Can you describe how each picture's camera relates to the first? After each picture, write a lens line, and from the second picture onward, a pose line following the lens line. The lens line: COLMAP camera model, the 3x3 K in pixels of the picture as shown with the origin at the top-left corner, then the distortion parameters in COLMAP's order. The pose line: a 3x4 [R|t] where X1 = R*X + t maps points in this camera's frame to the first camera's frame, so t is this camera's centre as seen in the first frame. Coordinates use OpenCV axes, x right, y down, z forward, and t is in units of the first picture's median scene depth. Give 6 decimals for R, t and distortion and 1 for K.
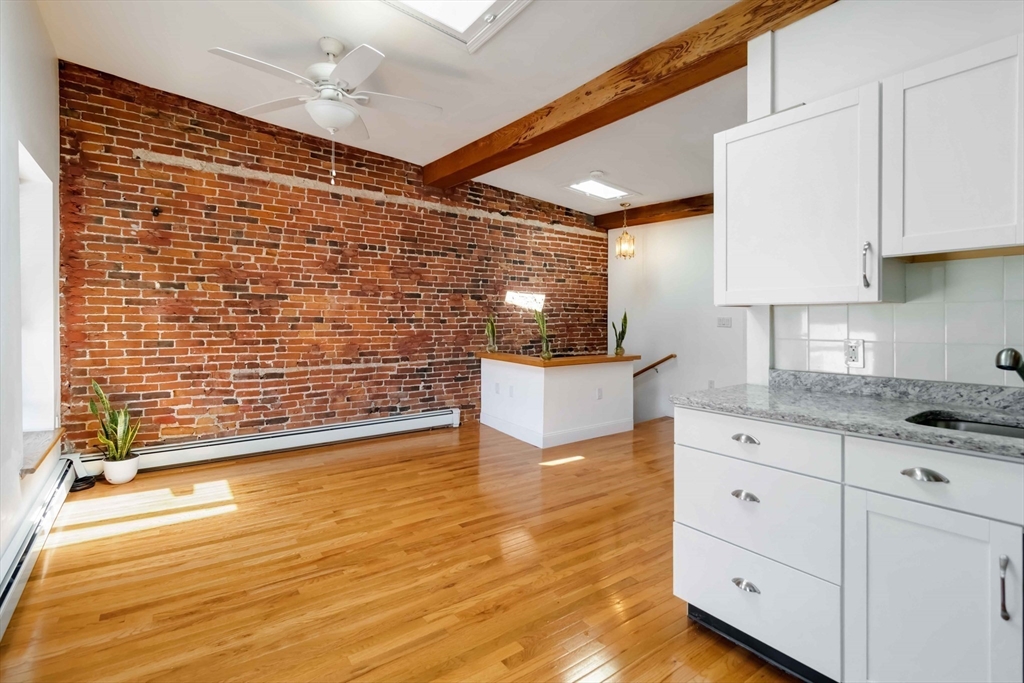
lens RADIAL K [[477.7, 0, 517.0], [0, 477.7, 323.0], [0, 0, 1]] dist [0.002129, 0.000694]
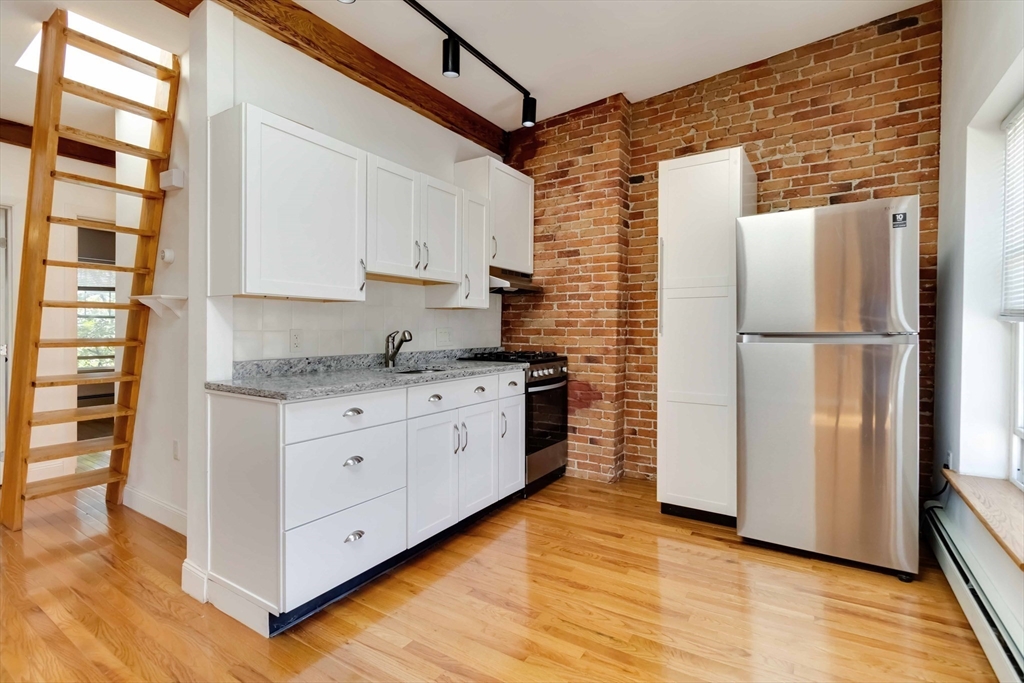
lens RADIAL K [[475.3, 0, 517.5], [0, 475.3, 335.0], [0, 0, 1]] dist [0.000586, 0.000629]
pose [[-0.354865, -0.012404, 0.934835, -0.295025], [0.001167, 0.999905, 0.013711, 0.014616], [-0.934917, 0.005956, -0.354817, 0.407388]]
